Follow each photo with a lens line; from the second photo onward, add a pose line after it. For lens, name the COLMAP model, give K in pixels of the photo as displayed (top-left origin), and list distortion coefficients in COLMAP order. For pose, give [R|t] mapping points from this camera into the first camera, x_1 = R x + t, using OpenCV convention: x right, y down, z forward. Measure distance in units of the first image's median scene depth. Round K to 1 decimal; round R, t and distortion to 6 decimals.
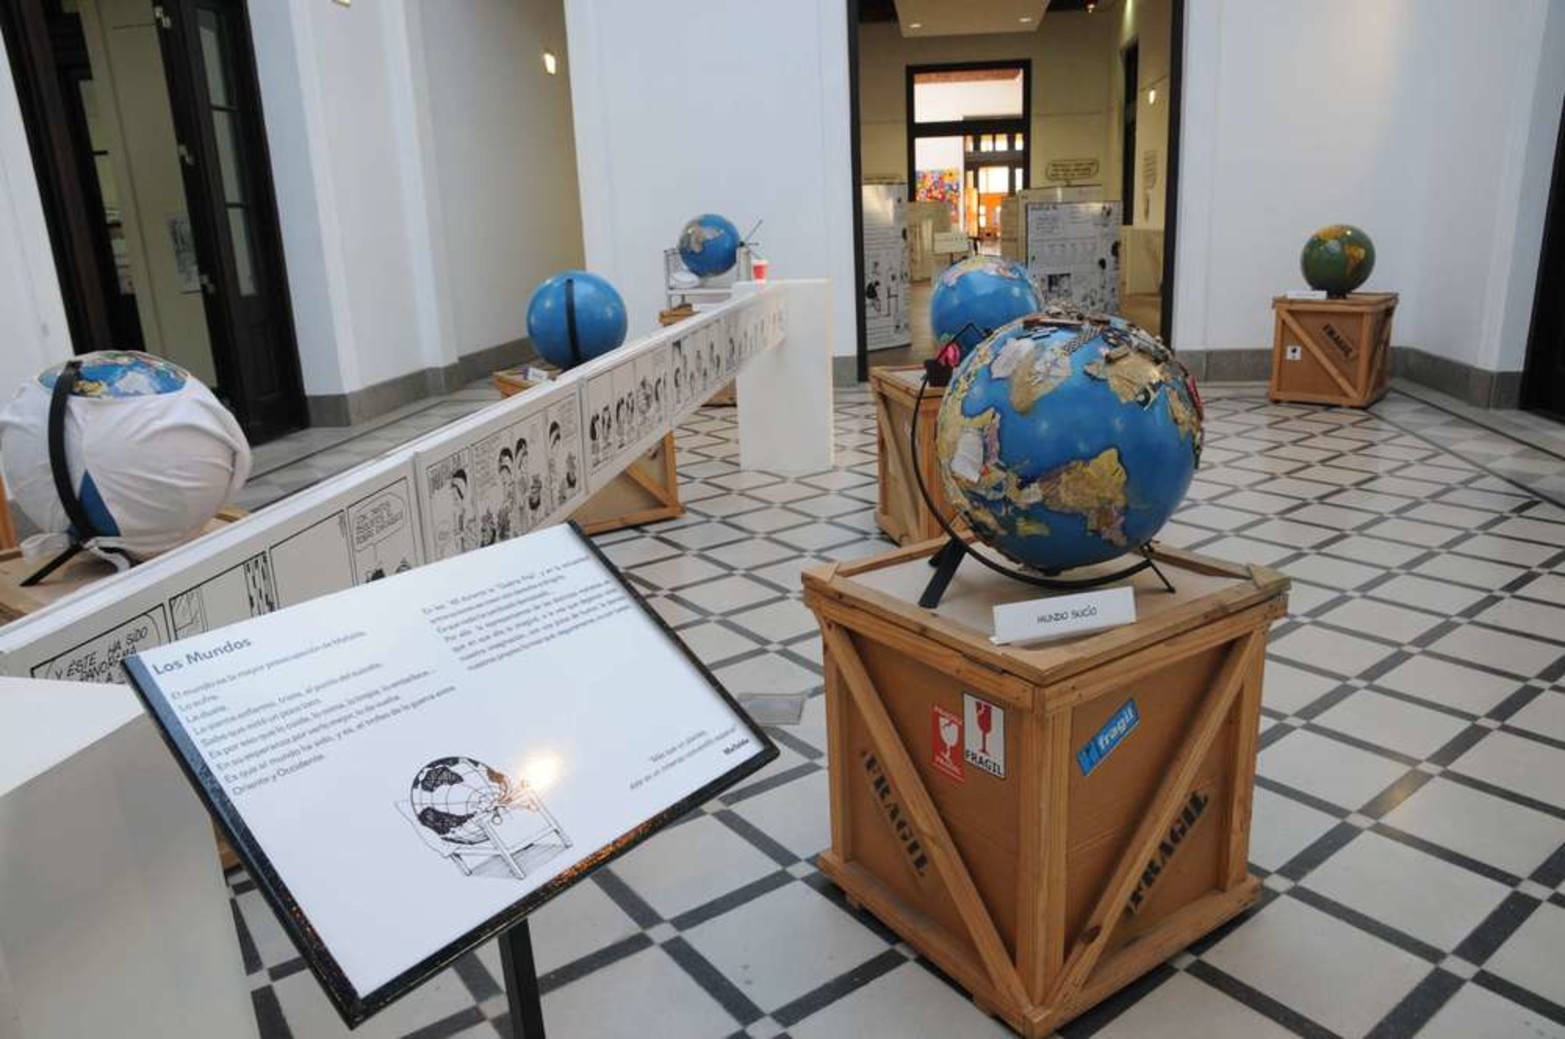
lens RADIAL K [[1073.2, 0, 785.4], [0, 1073.2, 512.8], [0, 0, 1]] dist [-0.011025, -0.001182]
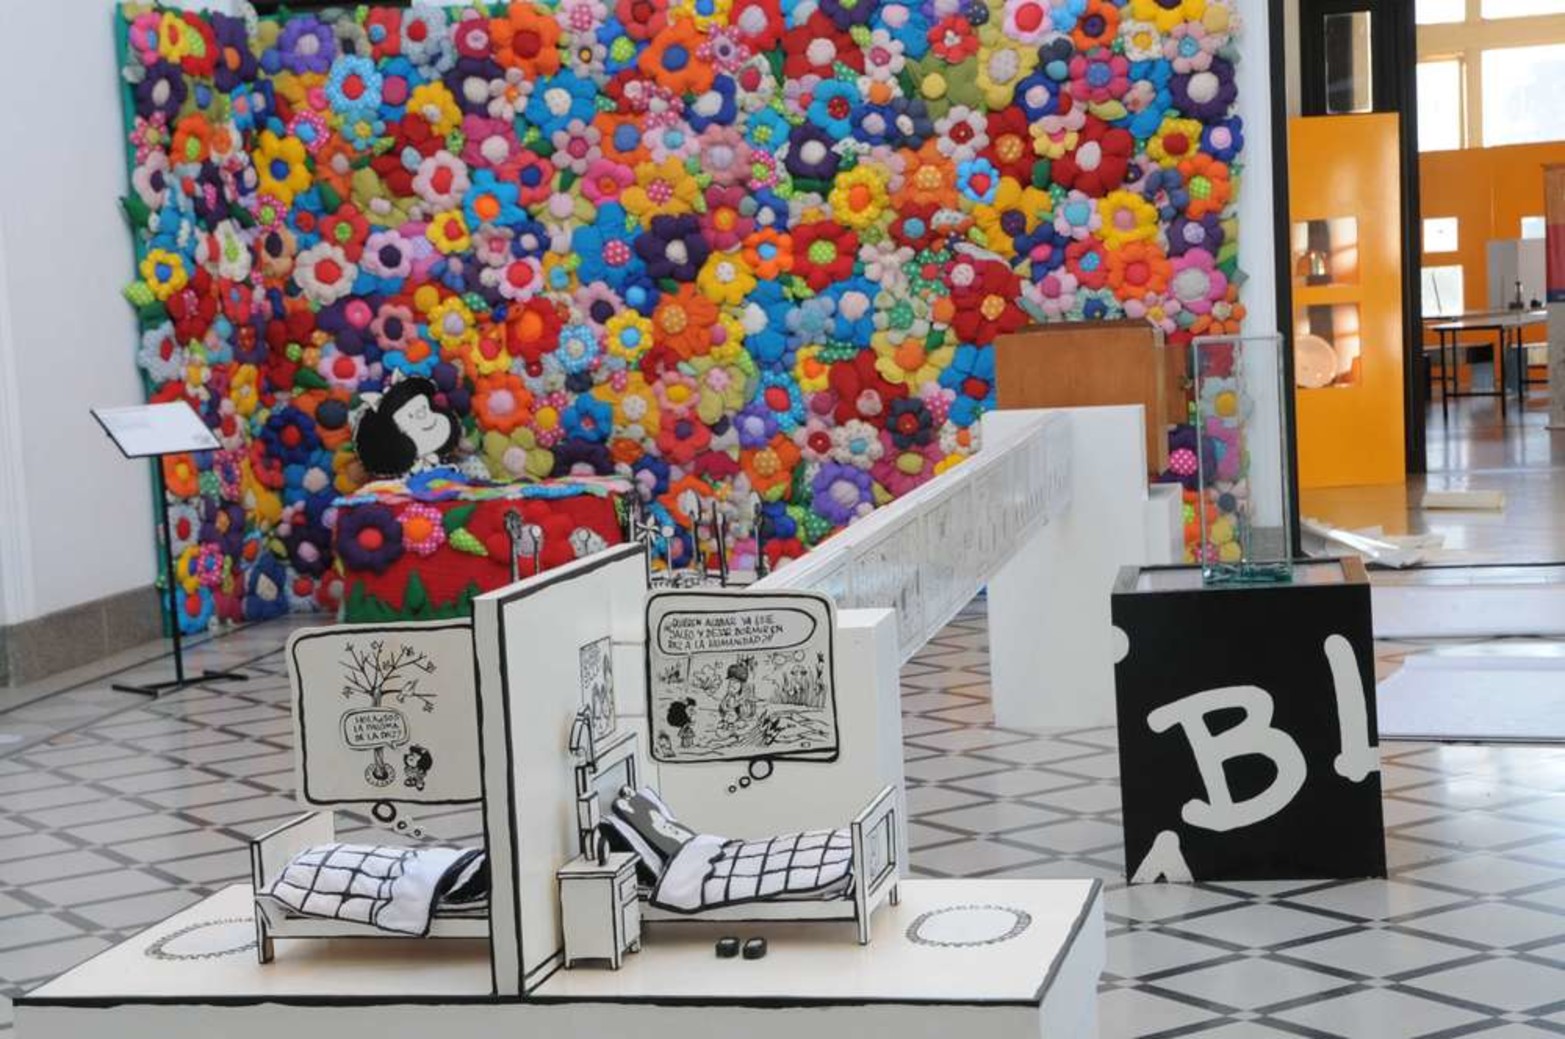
lens RADIAL K [[2855.5, 0, 781.9], [0, 2855.5, 520.0], [0, 0, 1]] dist [0.064931, 0.000000]
pose [[0.998225, -0.001503, -0.059540, 0.133503], [-0.008399, 0.986138, -0.165717, -0.202035], [0.058963, 0.165923, 0.984374, 0.691500]]
